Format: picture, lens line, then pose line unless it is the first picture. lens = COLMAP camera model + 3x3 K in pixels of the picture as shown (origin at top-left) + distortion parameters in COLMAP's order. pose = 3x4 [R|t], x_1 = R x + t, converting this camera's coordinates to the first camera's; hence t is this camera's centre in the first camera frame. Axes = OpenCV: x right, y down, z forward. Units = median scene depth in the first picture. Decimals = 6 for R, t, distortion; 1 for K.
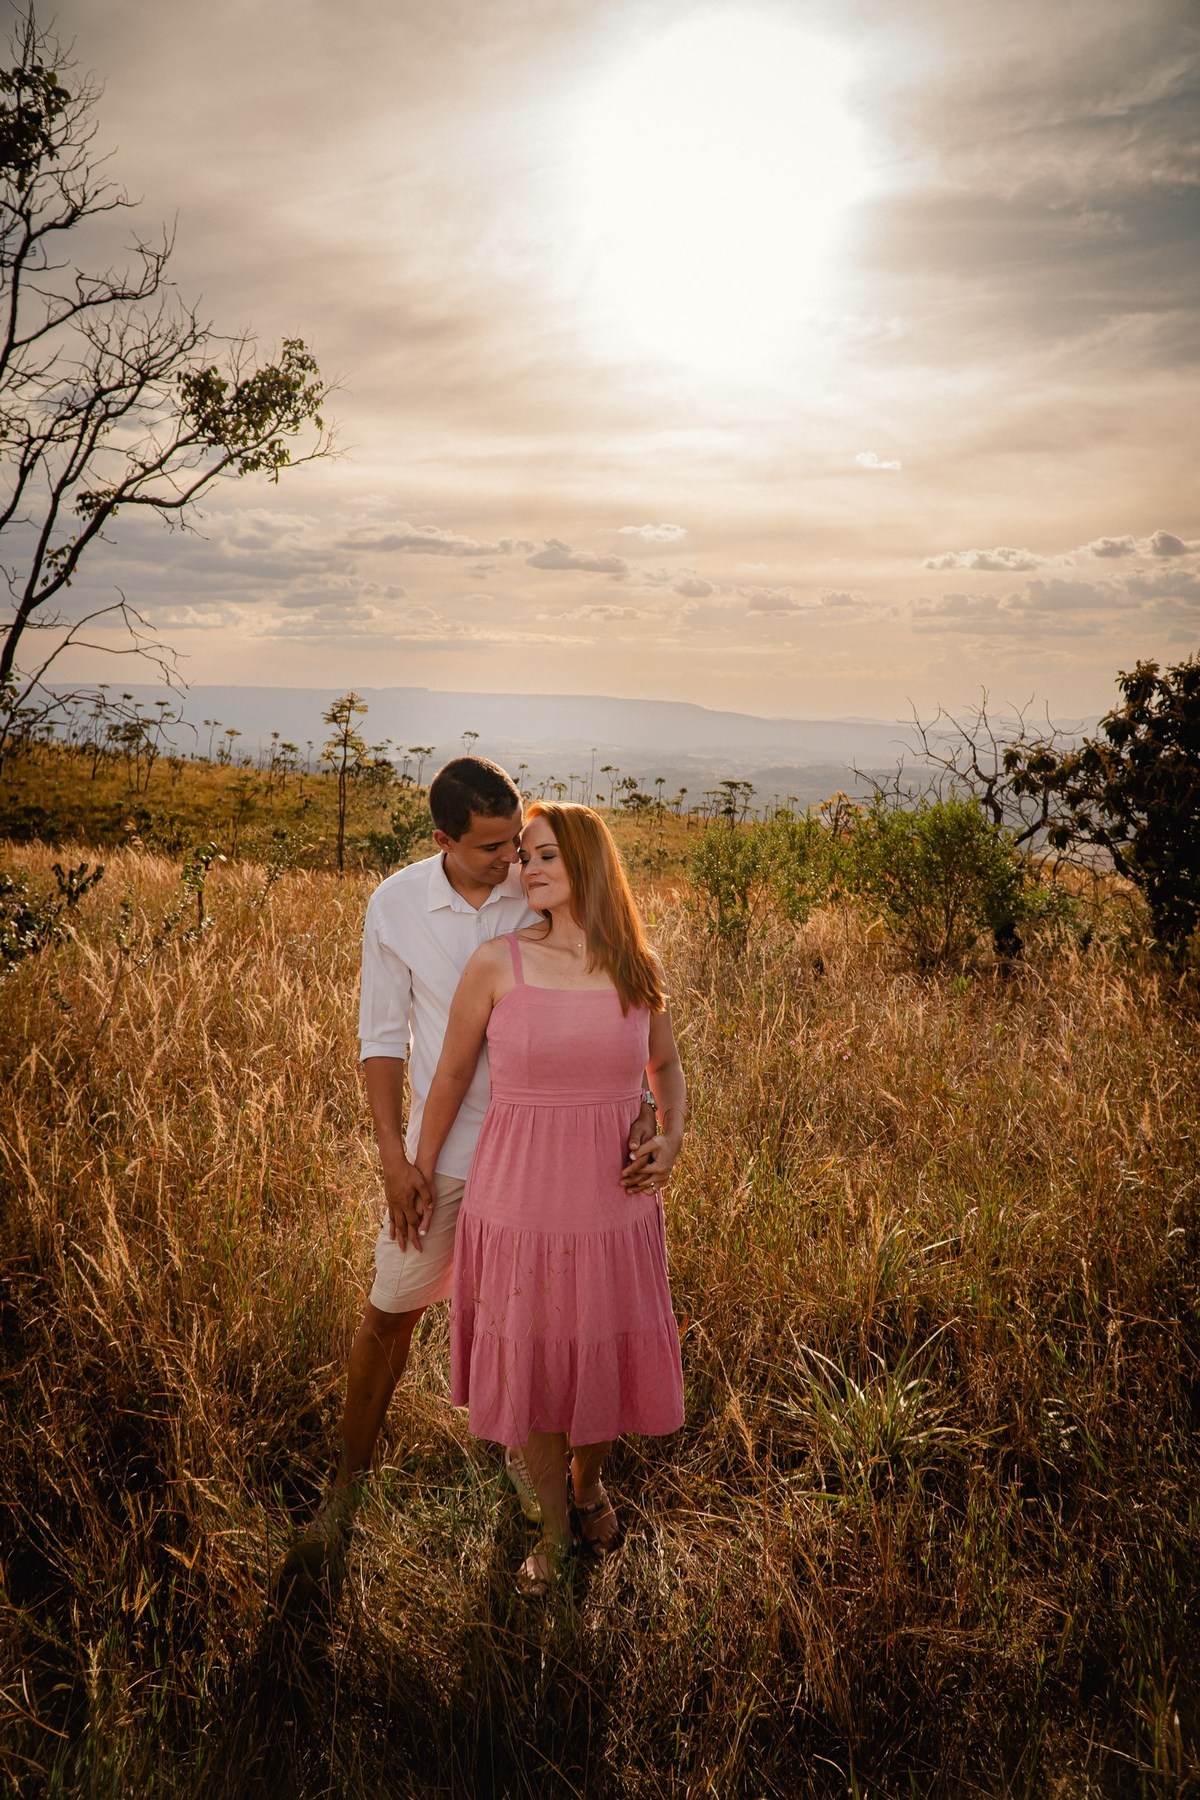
lens RADIAL K [[1312.4, 0, 507.2], [0, 1312.4, 901.1], [0, 0, 1]] dist [-0.069694, 0.127103]
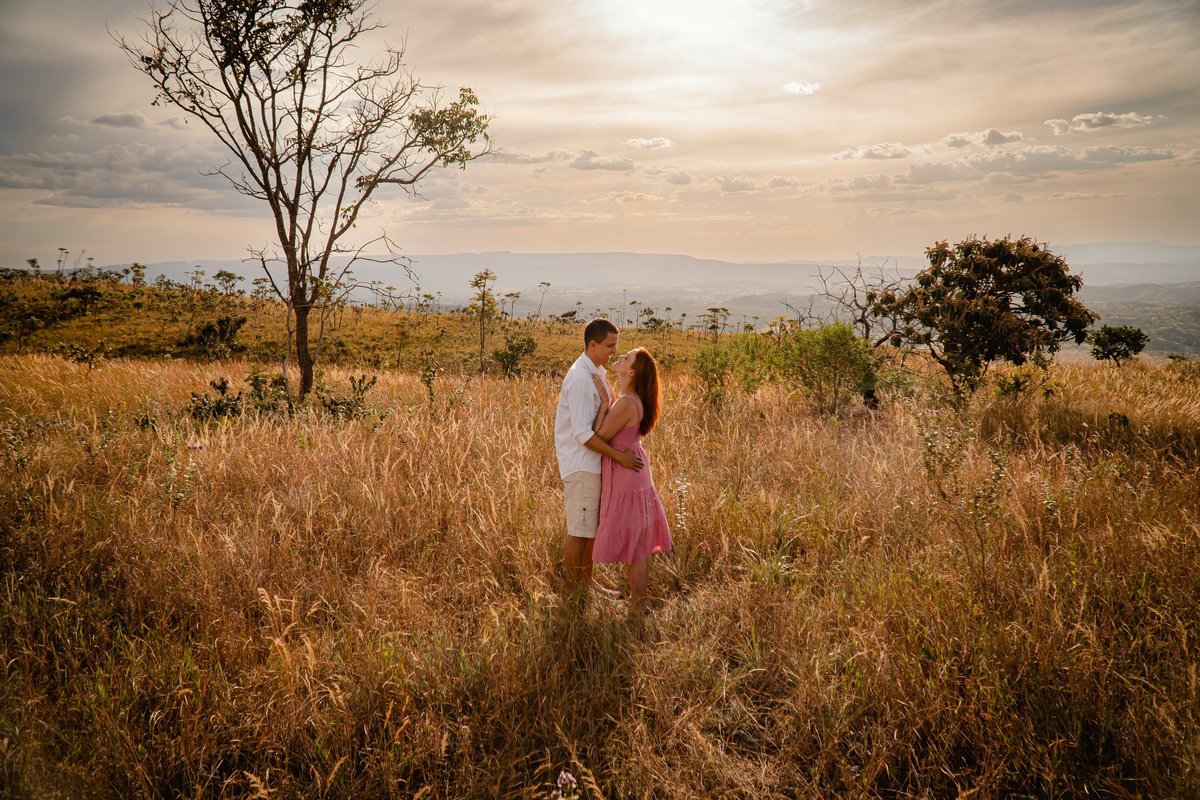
lens RADIAL K [[874.9, 0, 563.4], [0, 874.9, 381.0], [0, 0, 1]] dist [-0.069694, 0.127103]
pose [[0.999328, -0.036264, -0.005275, -0.029197], [0.036198, 0.999272, -0.012055, 0.003348], [0.005708, 0.011856, 0.999913, -0.190923]]
